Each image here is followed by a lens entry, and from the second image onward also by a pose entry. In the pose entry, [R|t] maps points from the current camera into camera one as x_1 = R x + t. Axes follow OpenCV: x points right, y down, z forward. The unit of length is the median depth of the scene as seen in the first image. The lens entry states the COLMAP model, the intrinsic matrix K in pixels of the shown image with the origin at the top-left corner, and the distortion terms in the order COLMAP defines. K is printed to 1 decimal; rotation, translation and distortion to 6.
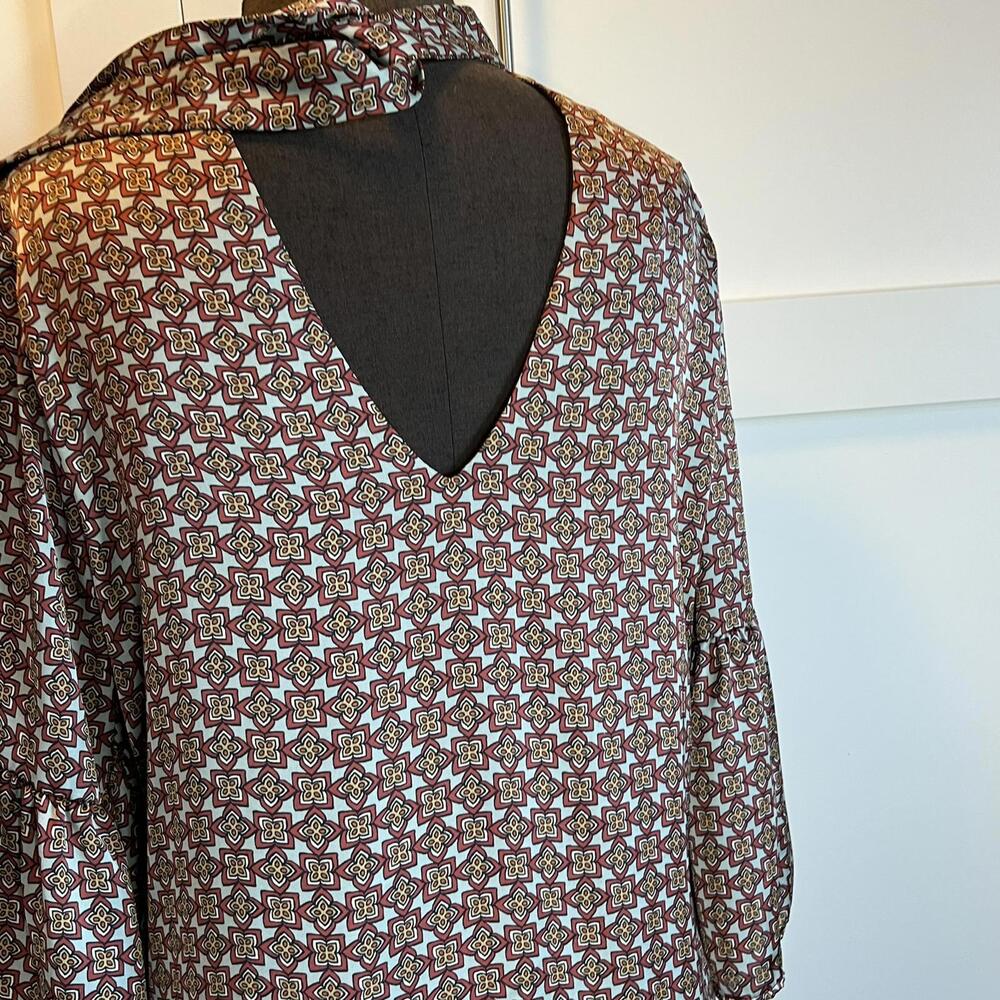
lens RADIAL K [[1082.1, 0, 479.4], [0, 1082.1, 514.6], [0, 0, 1]] dist [0.086774, -0.106946]
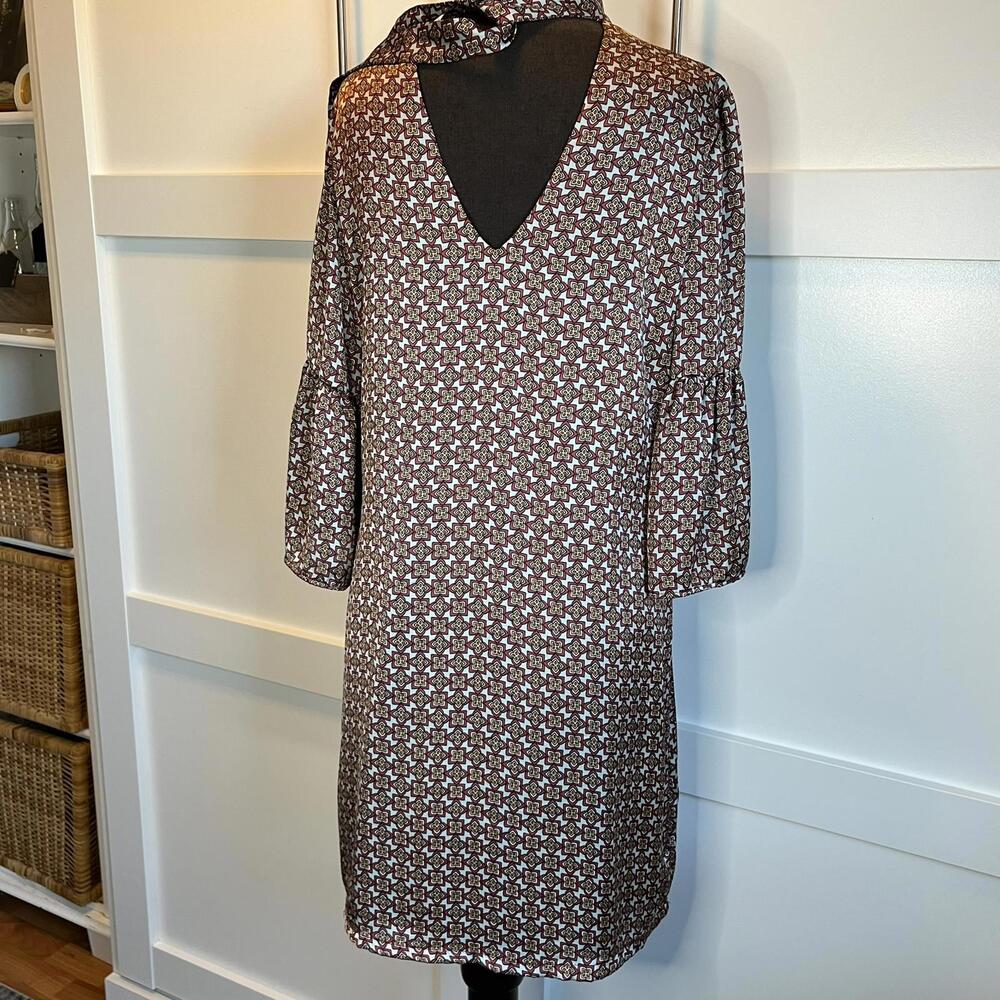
lens RADIAL K [[1142.4, 0, 498.8], [0, 1142.4, 532.6], [0, 0, 1]] dist [0.044095, 0.013196]
pose [[0.835770, 0.220995, -0.502643, 1.087381], [-0.156102, 0.973286, 0.168362, 0.109566], [0.526423, -0.062249, 0.847941, -0.742389]]
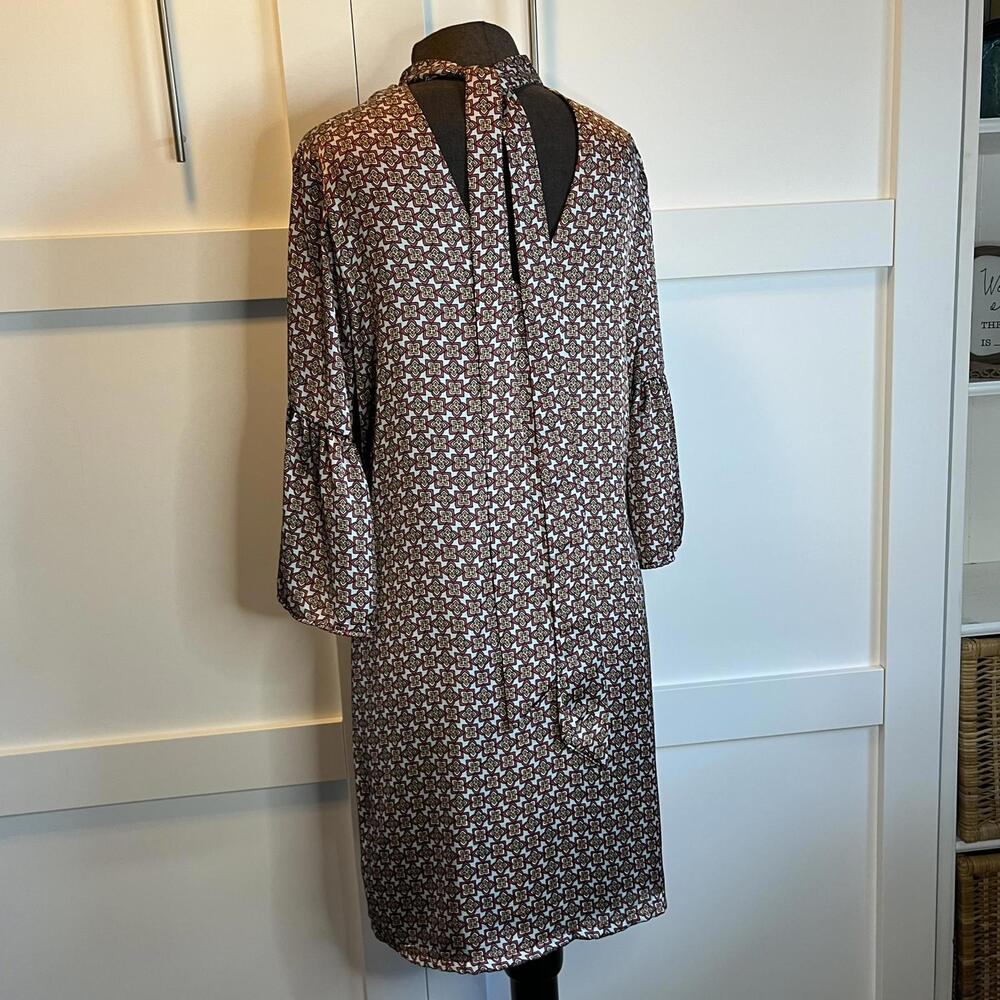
lens RADIAL K [[1106.9, 0, 500.4], [0, 1106.9, 515.2], [0, 0, 1]] dist [0.068311, -0.044071]
pose [[0.998054, 0.006480, 0.062021, -0.196073], [-0.009992, 0.998354, 0.056473, 0.291093], [-0.061553, -0.056983, 0.996476, -1.189396]]
